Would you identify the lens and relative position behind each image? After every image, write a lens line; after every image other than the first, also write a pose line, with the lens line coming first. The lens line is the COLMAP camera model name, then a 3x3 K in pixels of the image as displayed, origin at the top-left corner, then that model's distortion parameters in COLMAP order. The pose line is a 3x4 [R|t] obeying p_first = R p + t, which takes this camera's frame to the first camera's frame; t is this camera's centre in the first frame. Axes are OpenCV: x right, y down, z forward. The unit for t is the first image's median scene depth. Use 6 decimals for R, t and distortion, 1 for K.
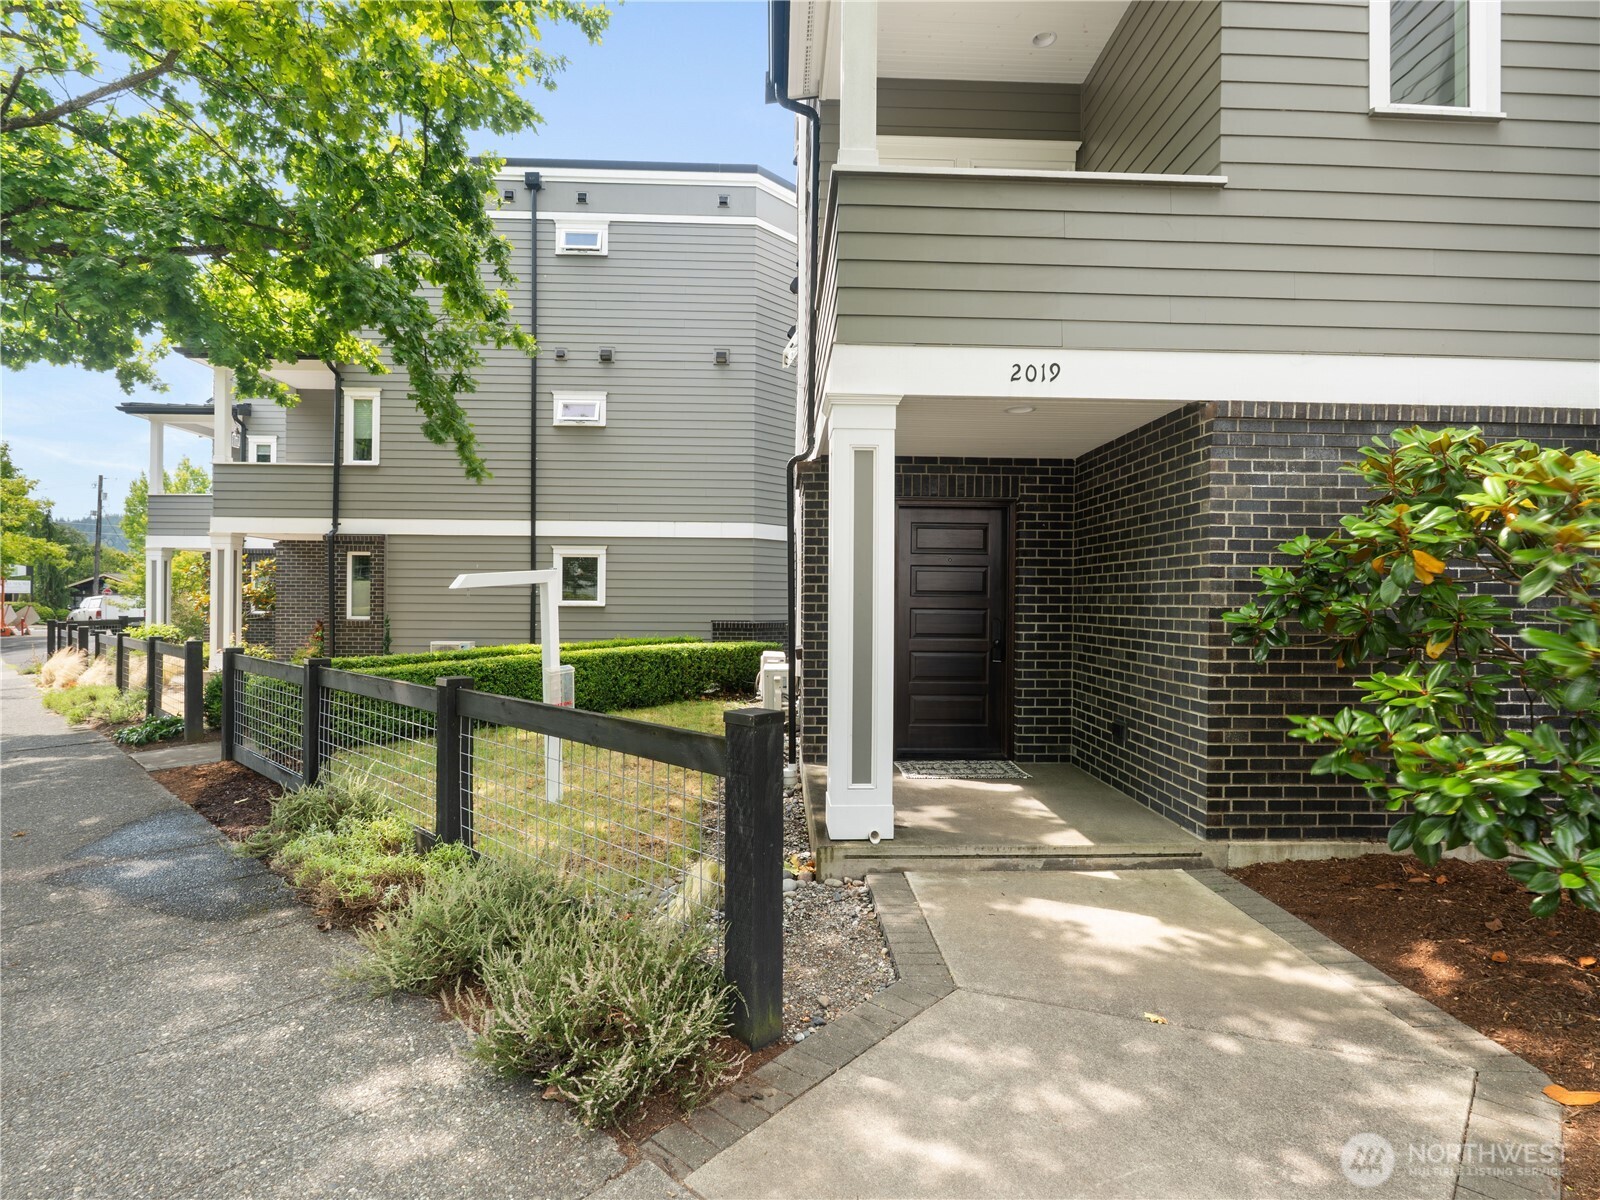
lens RADIAL K [[836.0, 0, 802.5], [0, 836.0, 600.4], [0, 0, 1]] dist [-0.005358, -0.001662]
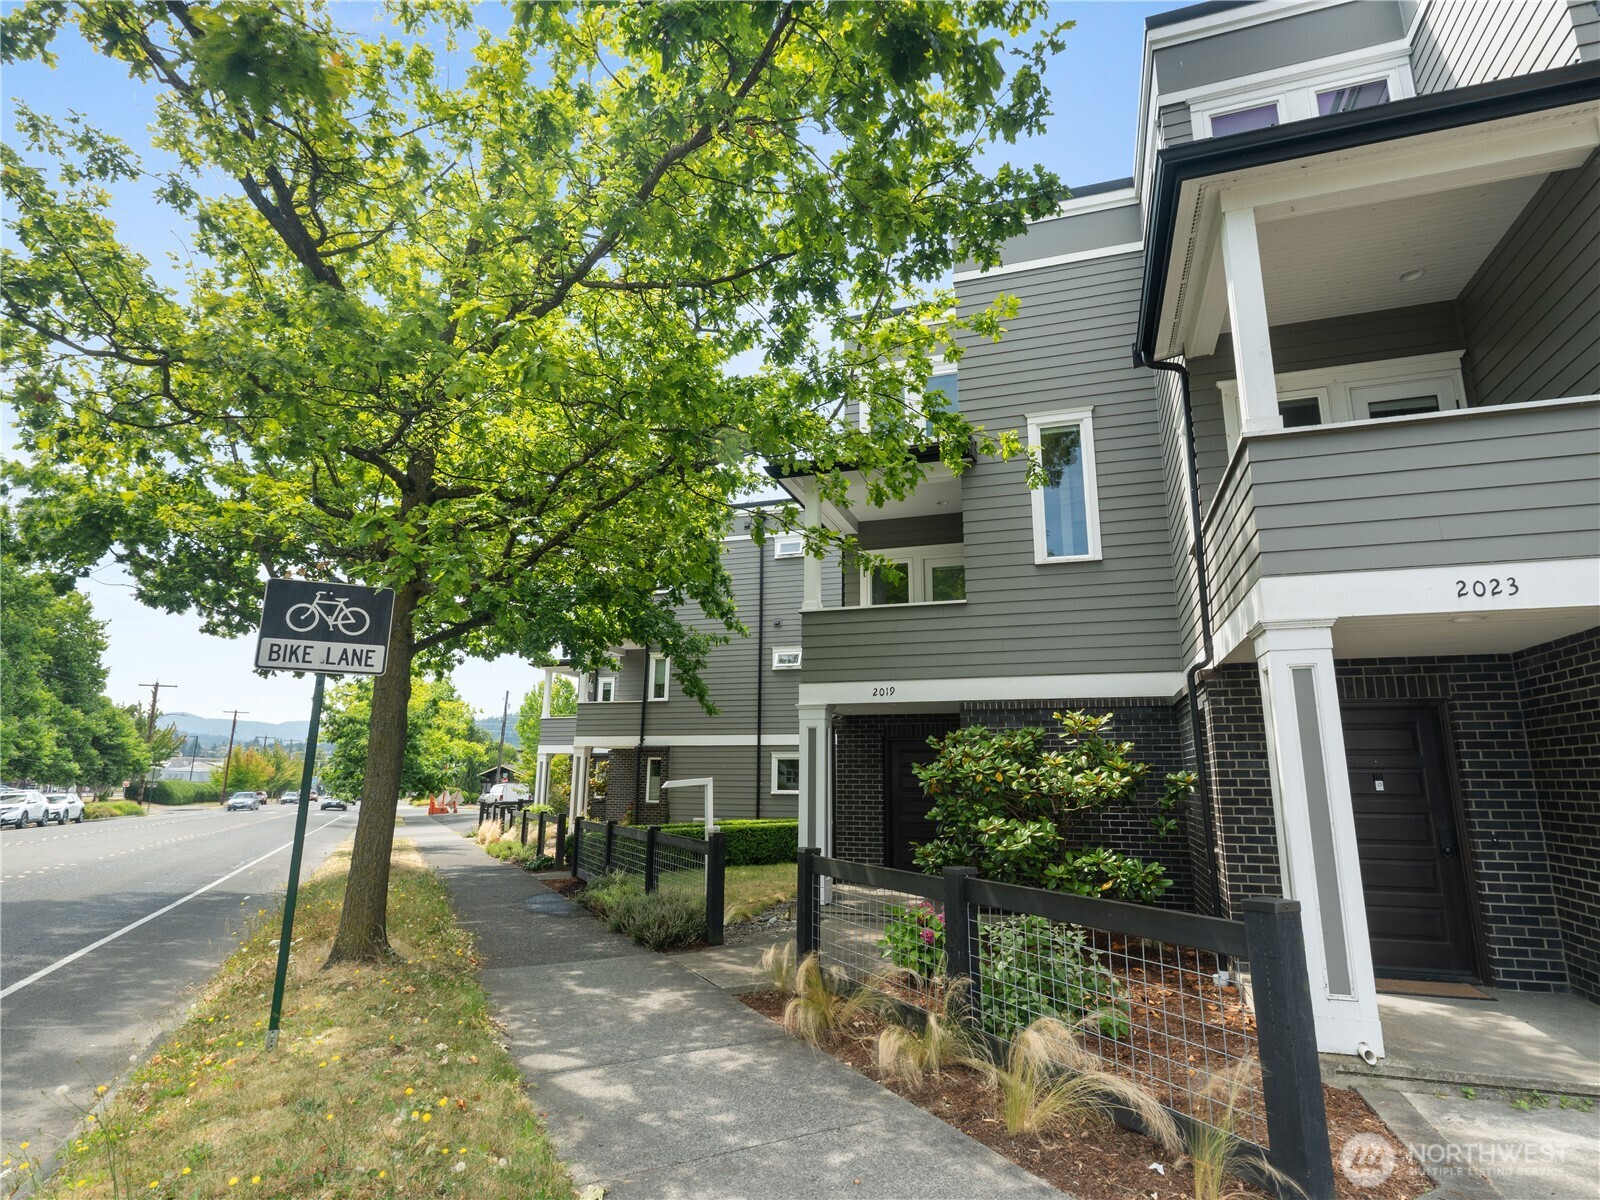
lens RADIAL K [[836.0, 0, 802.7], [0, 836.0, 599.4], [0, 0, 1]] dist [-0.005358, -0.001662]
pose [[0.937745, -0.076174, -0.338867, 0.270596], [0.000983, 0.976232, -0.216727, -0.008216], [0.347322, 0.202902, 0.915532, -0.378743]]
